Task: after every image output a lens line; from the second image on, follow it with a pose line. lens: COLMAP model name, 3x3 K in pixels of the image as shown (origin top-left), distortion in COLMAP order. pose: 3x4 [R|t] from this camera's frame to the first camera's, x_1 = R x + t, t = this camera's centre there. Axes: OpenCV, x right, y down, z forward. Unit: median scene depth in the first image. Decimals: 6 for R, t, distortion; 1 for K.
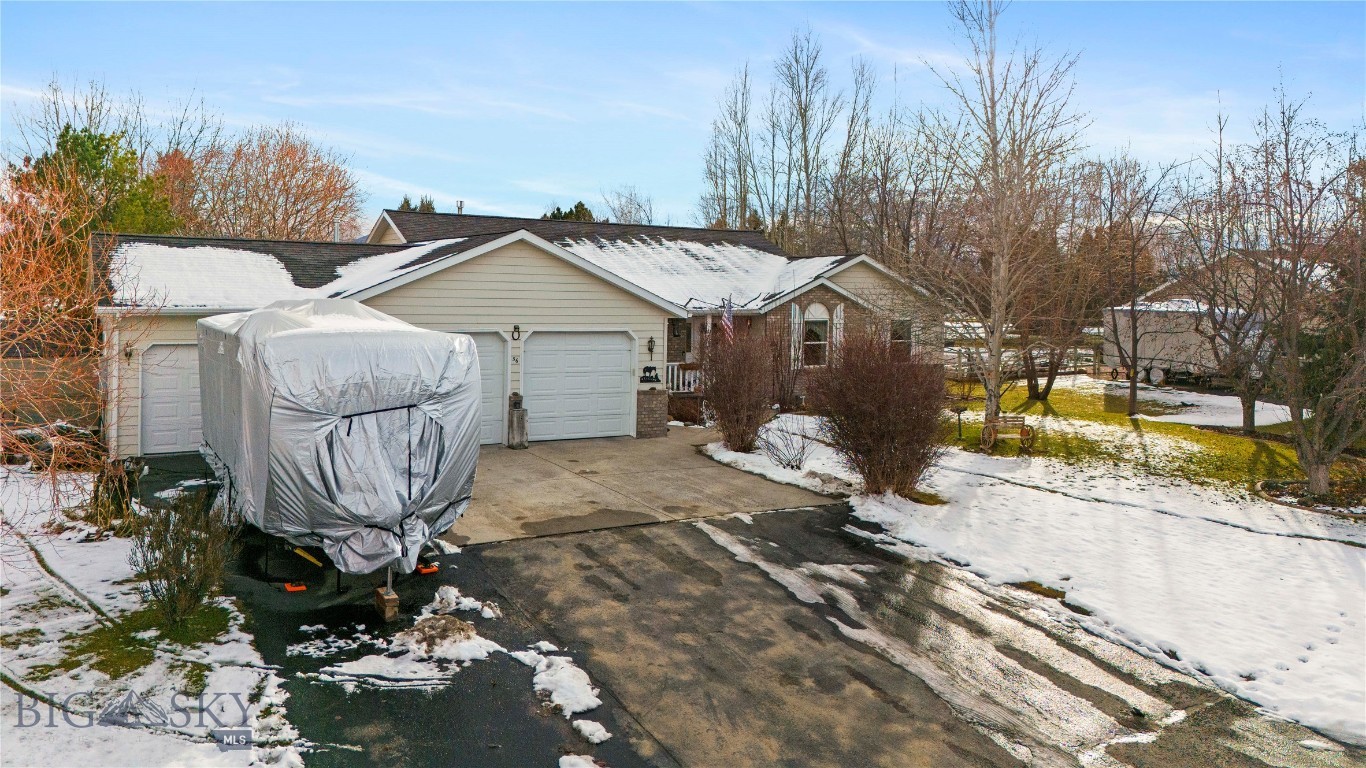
lens RADIAL K [[1023.7, 0, 673.5], [0, 1023.7, 317.5], [0, 0, 1]] dist [0.091791, -0.103579]
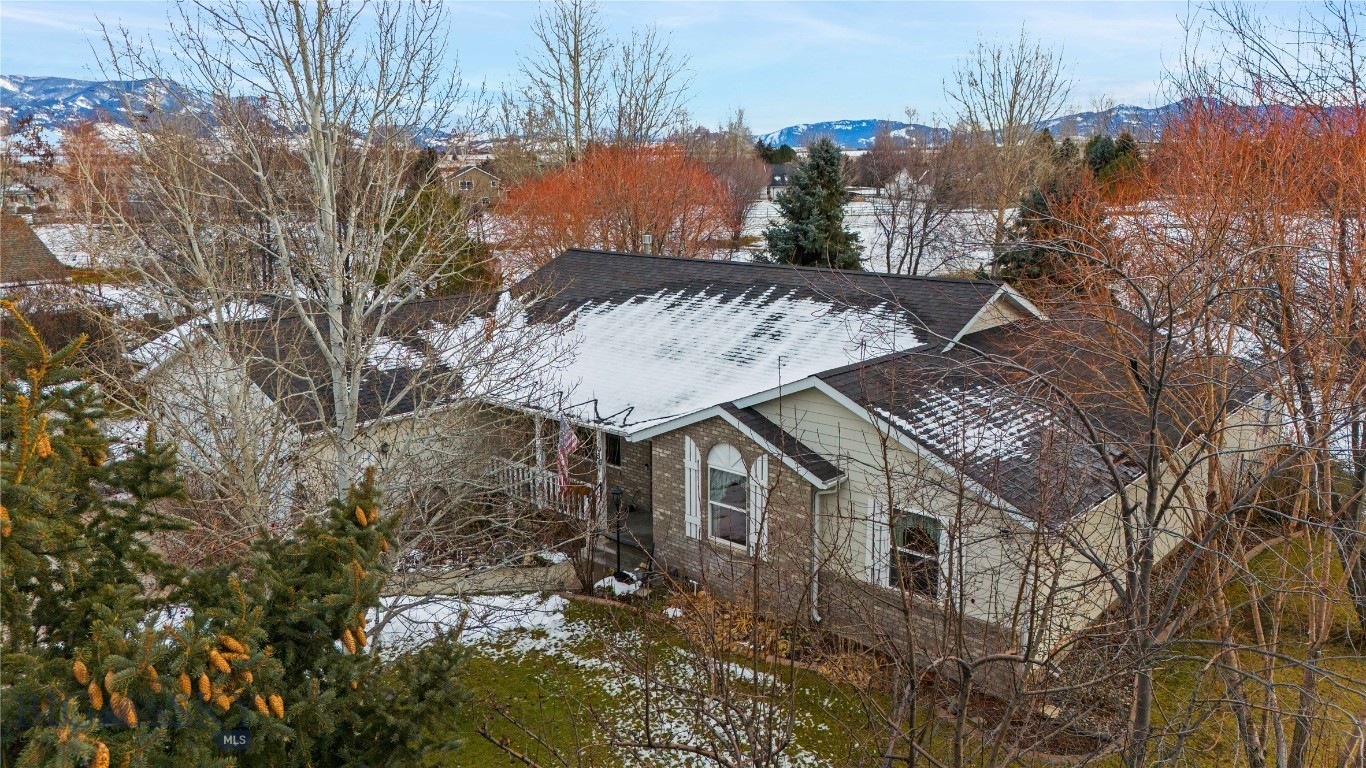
lens RADIAL K [[996.6, 0, 683.0], [0, 996.6, 384.0], [0, 0, 1]] dist [0.086632, -0.094944]
pose [[0.306607, 0.185095, -0.933666, 1.406492], [-0.015863, 0.981768, 0.189421, -0.333092], [0.951704, -0.043267, 0.303953, 1.673929]]
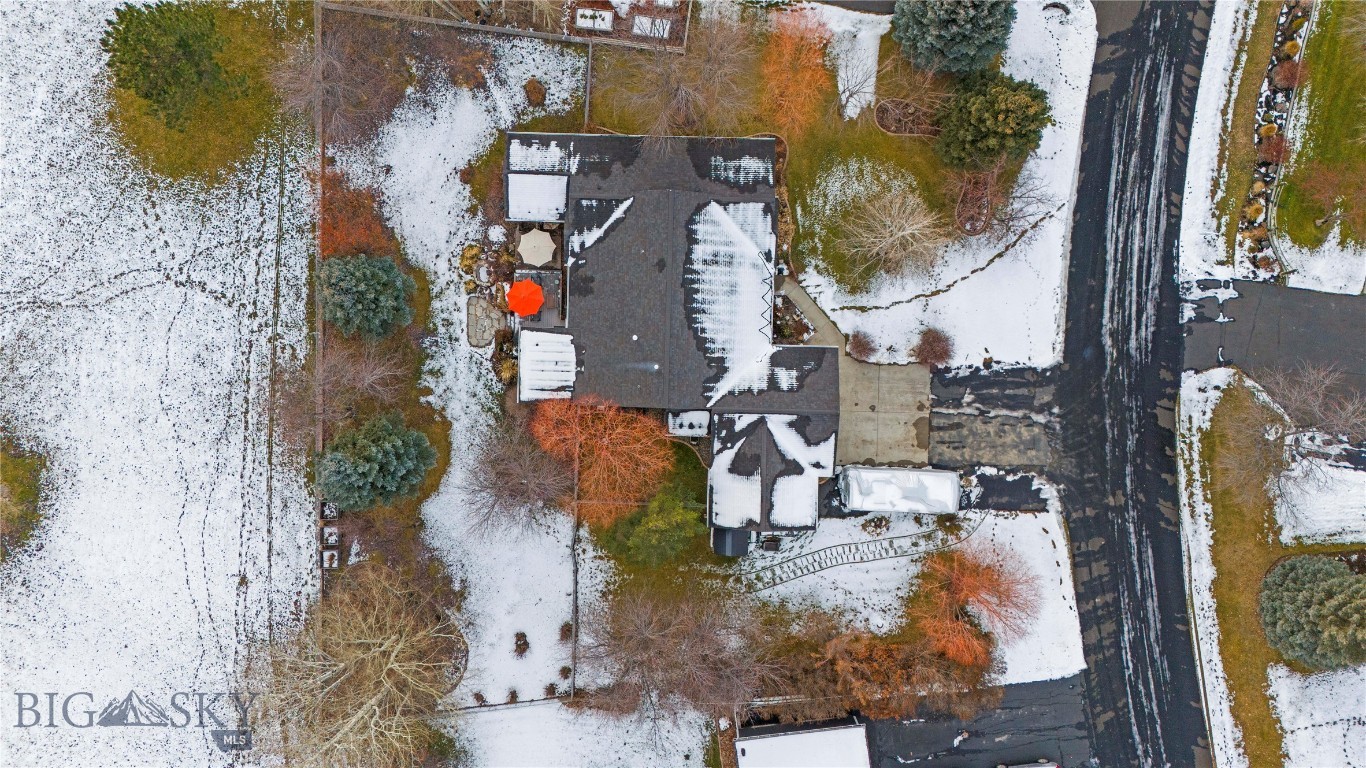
lens RADIAL K [[996.6, 0, 683.0], [0, 996.6, 384.0], [0, 0, 1]] dist [0.086632, -0.094944]
pose [[0.526913, -0.849249, -0.033742, -0.316553], [0.060778, -0.001949, 0.998149, -4.357886], [-0.847743, -0.527989, 0.050588, 1.863418]]
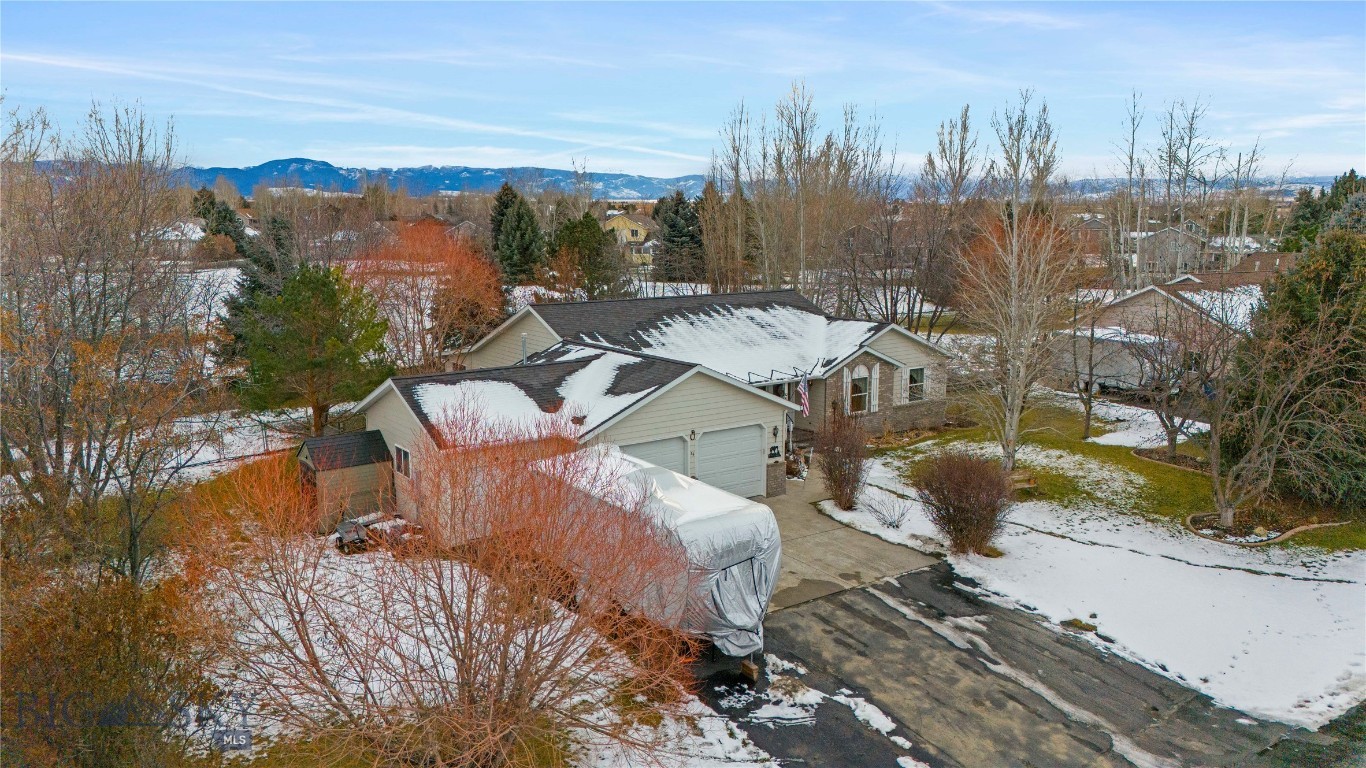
lens RADIAL K [[996.6, 0, 683.0], [0, 996.6, 384.0], [0, 0, 1]] dist [0.086632, -0.094944]
pose [[0.995224, -0.032873, 0.091913, -0.428804], [0.019415, 0.989437, 0.143656, -0.373043], [-0.095665, -0.141185, 0.985350, -0.505408]]
